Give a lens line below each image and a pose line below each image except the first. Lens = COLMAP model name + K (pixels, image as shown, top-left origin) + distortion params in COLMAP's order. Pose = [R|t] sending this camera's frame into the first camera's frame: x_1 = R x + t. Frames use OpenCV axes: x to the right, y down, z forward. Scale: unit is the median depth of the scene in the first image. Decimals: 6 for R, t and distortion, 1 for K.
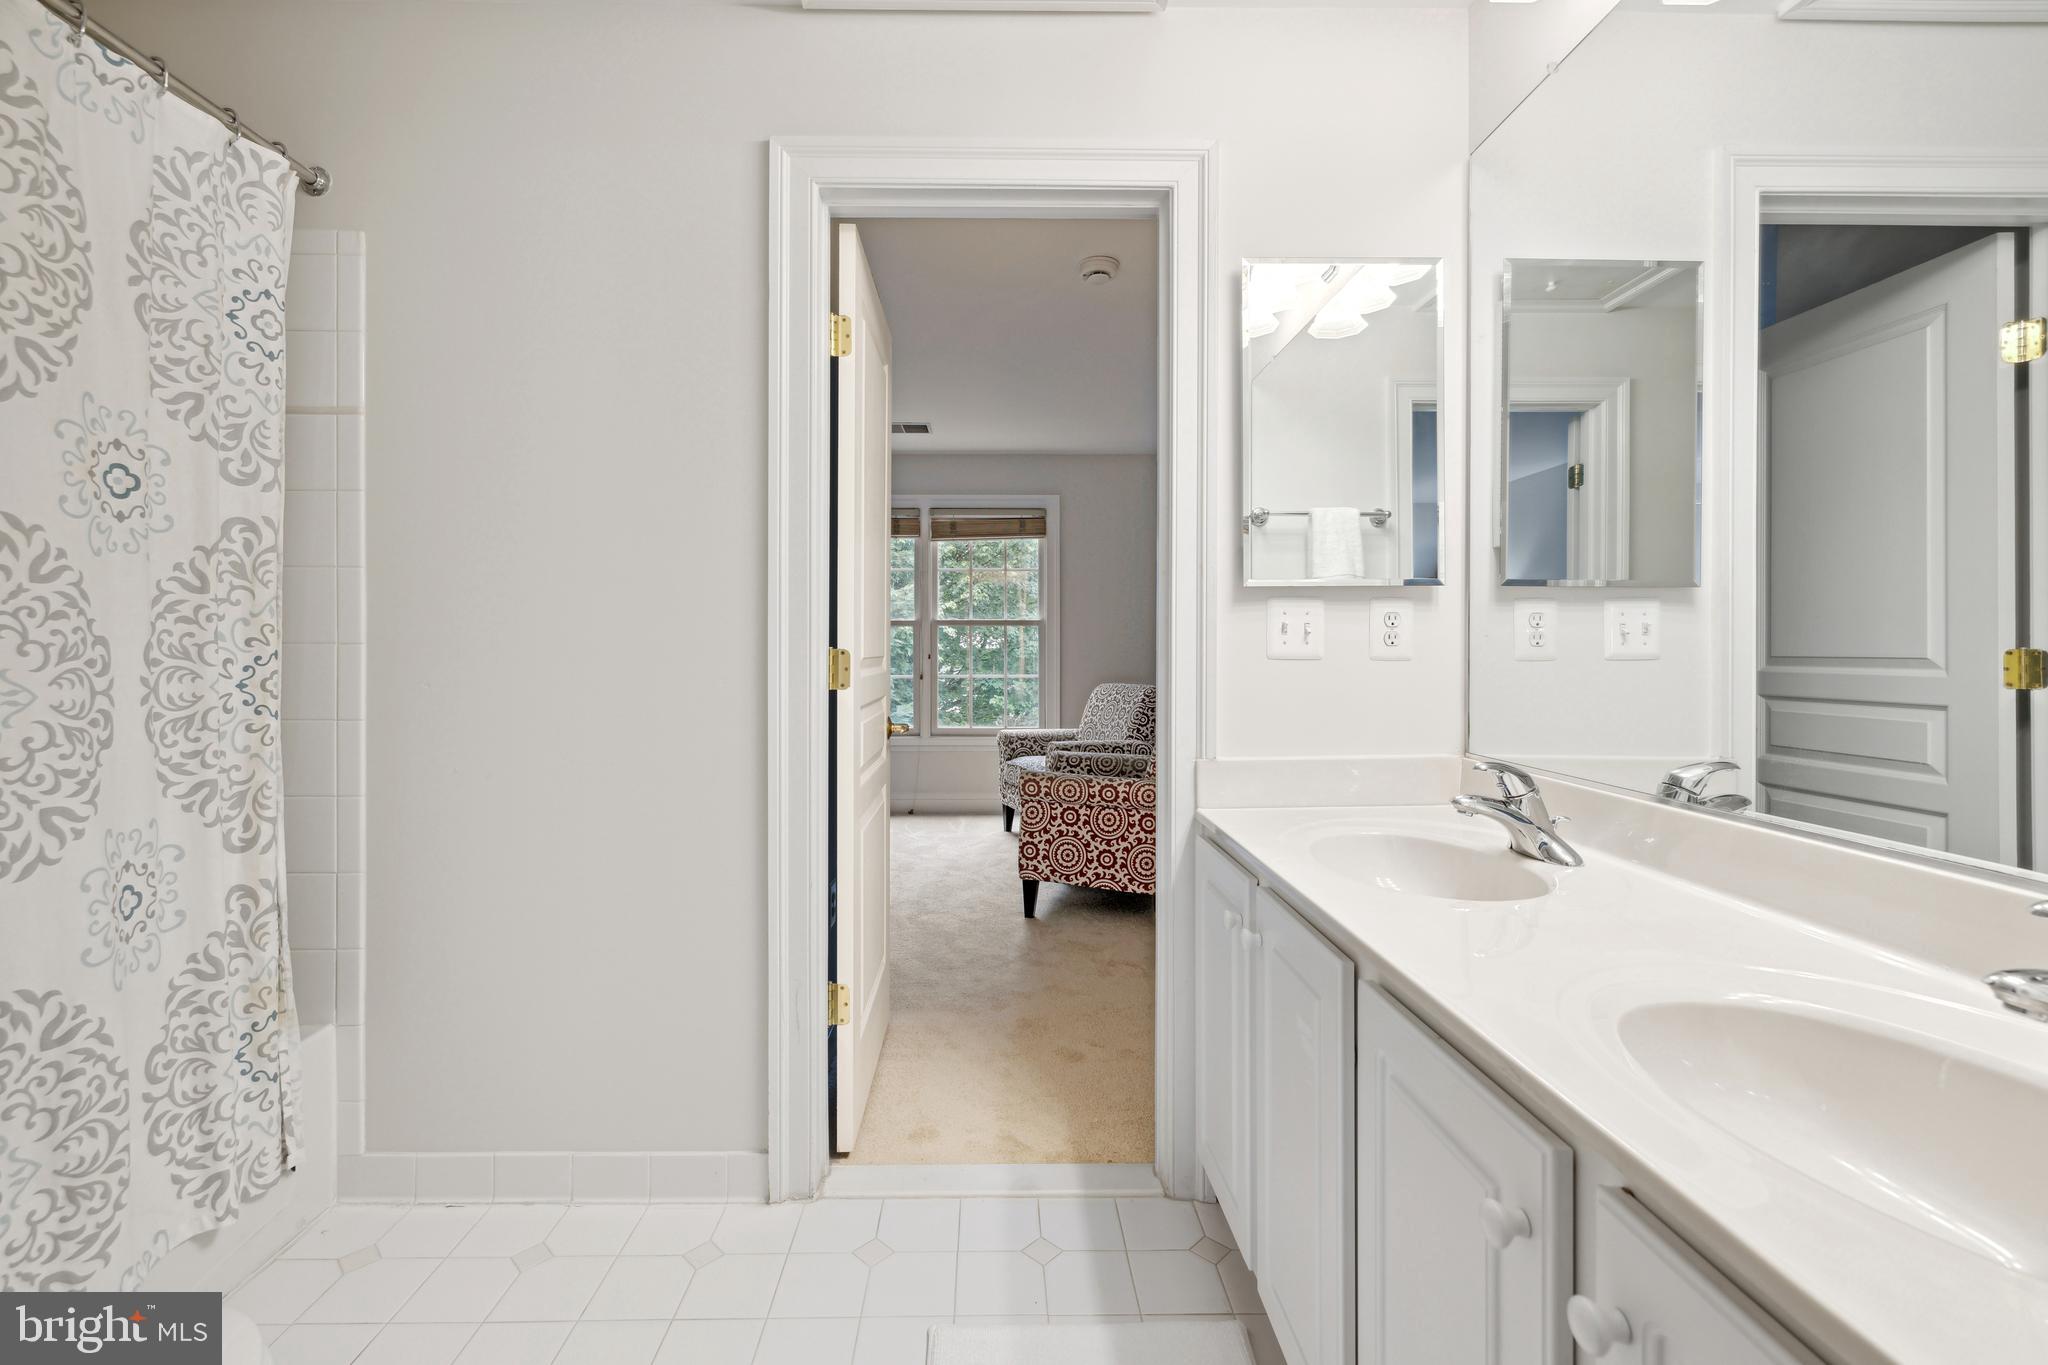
lens RADIAL K [[886.2, 0, 1018.0], [0, 886.2, 667.1], [0, 0, 1]] dist [-0.002234, -0.000114]
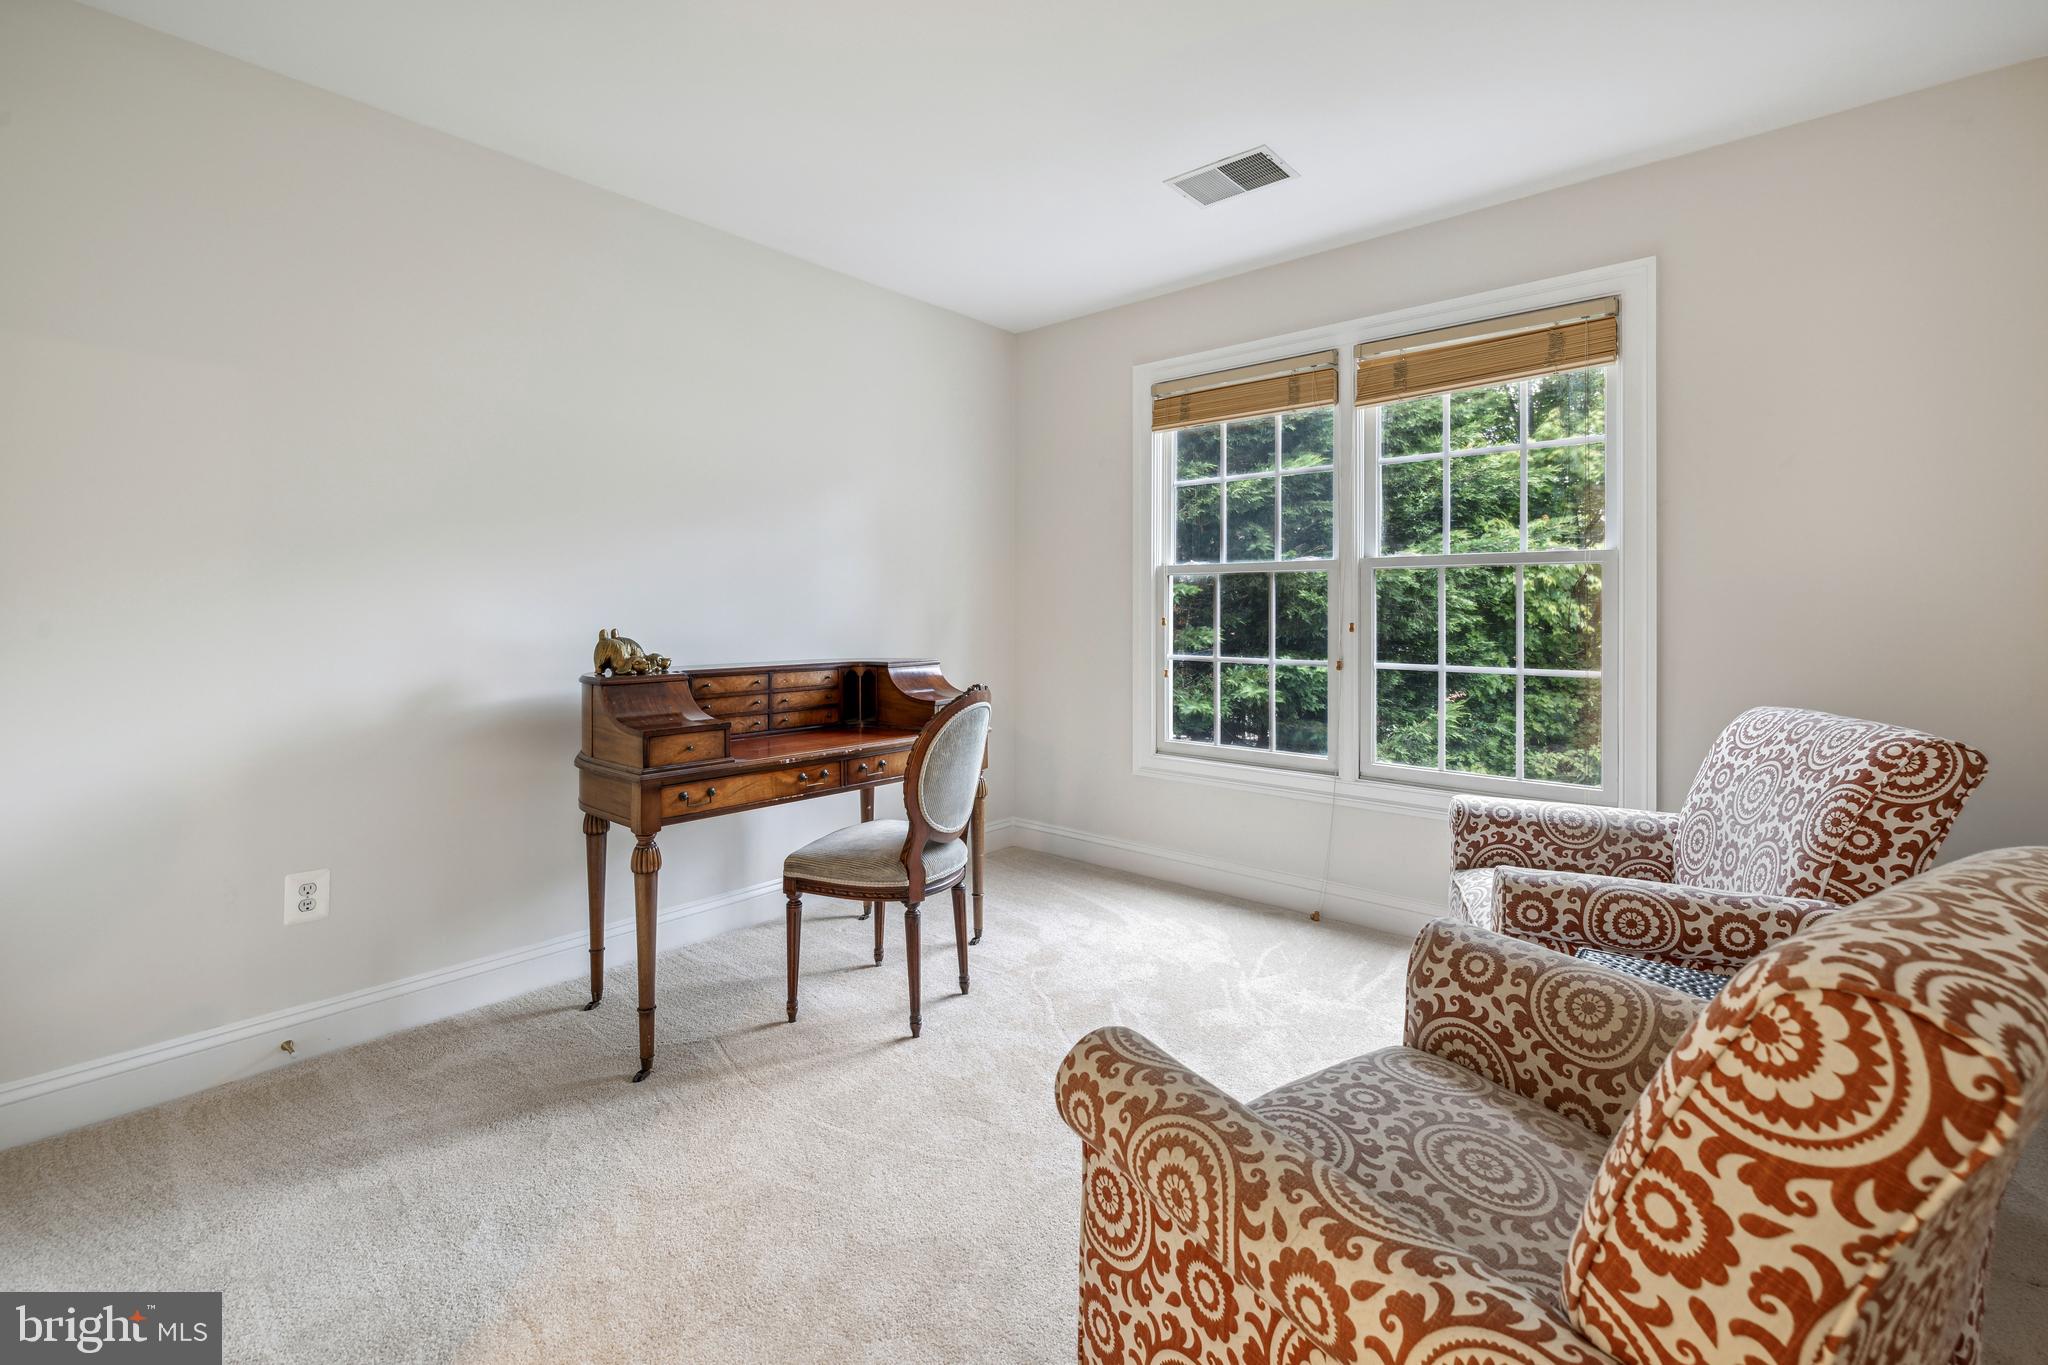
lens RADIAL K [[886.2, 0, 1036.9], [0, 886.2, 610.6], [0, 0, 1]] dist [-0.002234, -0.000114]
pose [[0.731108, 0.001624, -0.682260, 0.132347], [-0.014375, 0.999812, -0.013025, -0.013125], [0.682111, 0.019330, 0.730993, 0.532818]]
